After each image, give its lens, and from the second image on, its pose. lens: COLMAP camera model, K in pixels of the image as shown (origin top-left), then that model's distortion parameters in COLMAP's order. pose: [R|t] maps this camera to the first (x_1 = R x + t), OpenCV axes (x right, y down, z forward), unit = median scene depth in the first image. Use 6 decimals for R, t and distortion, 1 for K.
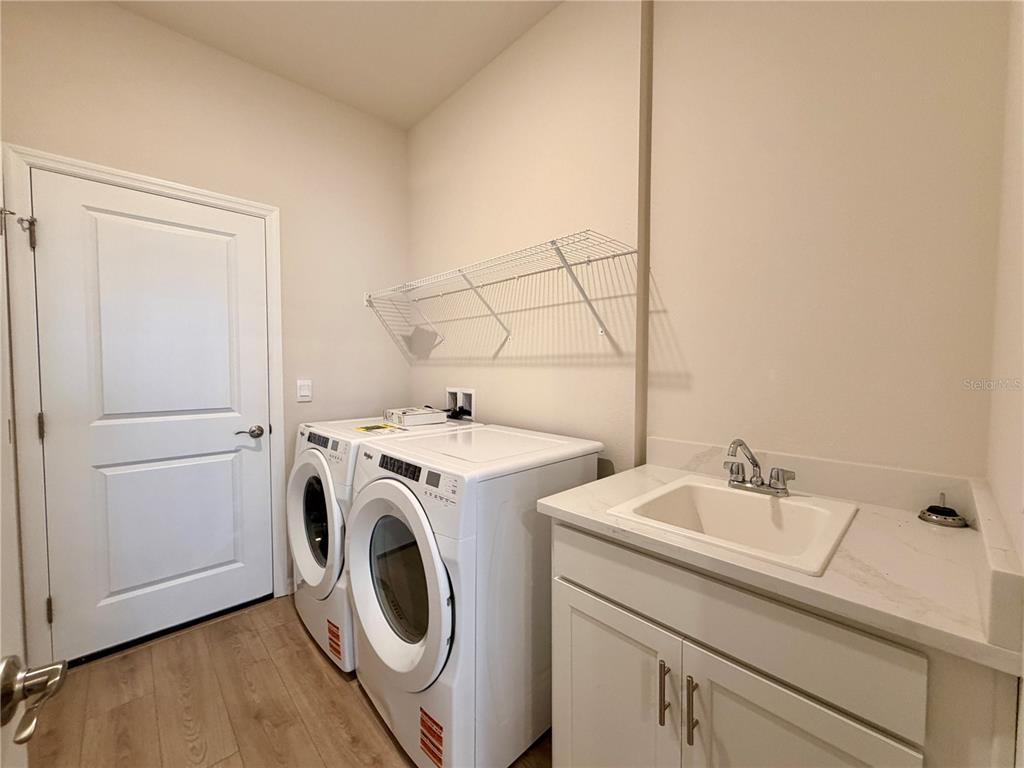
lens RADIAL K [[404.3, 0, 507.0], [0, 404.3, 393.3], [0, 0, 1]] dist [-0.000845, -0.000131]
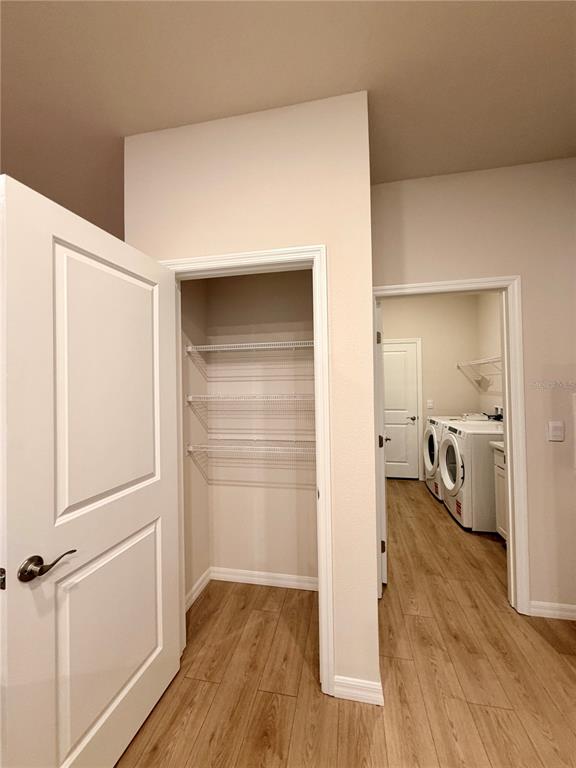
lens RADIAL K [[305.1, 0, 289.7], [0, 305.1, 380.9], [0, 0, 1]] dist [0.000950, 0.000527]
pose [[0.588046, -0.023742, -0.808479, 0.680149], [-0.031876, 0.998112, -0.052495, -0.029679], [0.808199, 0.056640, 0.586179, -1.086113]]
